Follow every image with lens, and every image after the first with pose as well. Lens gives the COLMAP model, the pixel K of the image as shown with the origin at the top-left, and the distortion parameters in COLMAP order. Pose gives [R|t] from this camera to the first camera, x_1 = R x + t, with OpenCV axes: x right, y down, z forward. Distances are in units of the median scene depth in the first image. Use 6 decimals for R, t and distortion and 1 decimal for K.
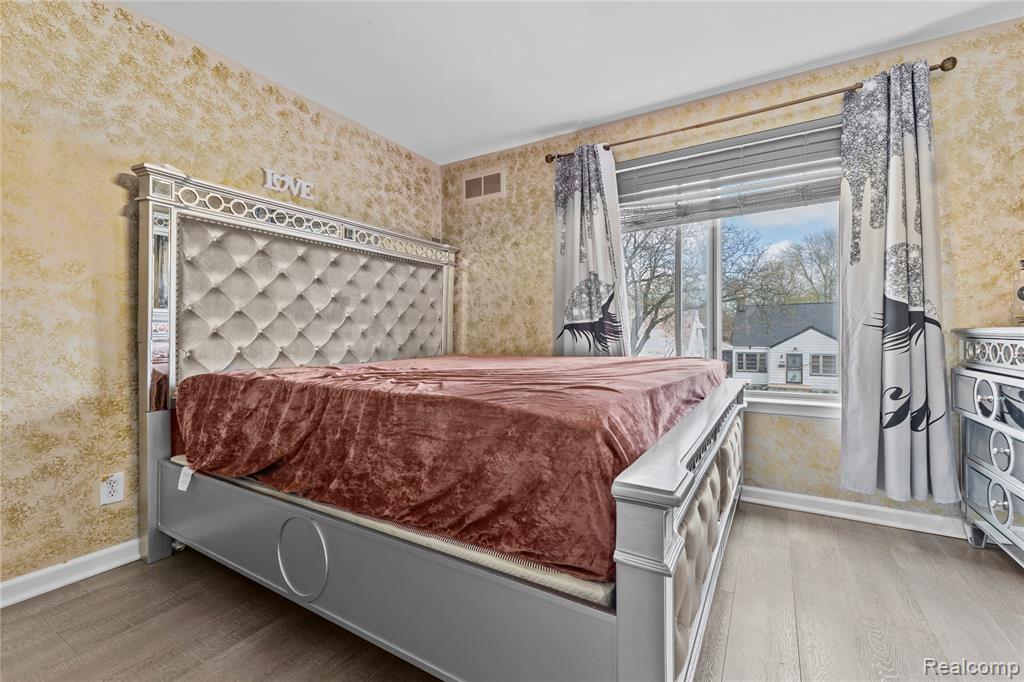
lens RADIAL K [[440.5, 0, 516.2], [0, 440.5, 336.8], [0, 0, 1]] dist [0.012884, -0.000845]
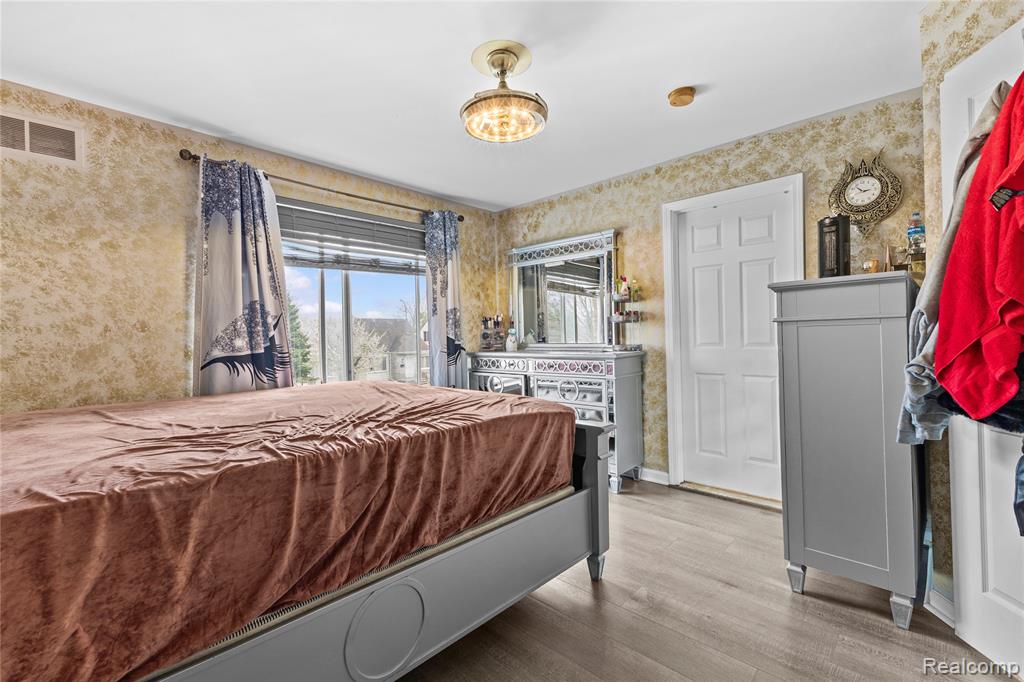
lens RADIAL K [[440.5, 0, 516.2], [0, 440.5, 336.8], [0, 0, 1]] dist [0.012884, -0.000845]
pose [[0.216475, -0.003926, 0.976280, -0.625033], [0.018457, 0.999830, -0.000072, -0.058338], [-0.976114, 0.018035, 0.216511, 0.242659]]
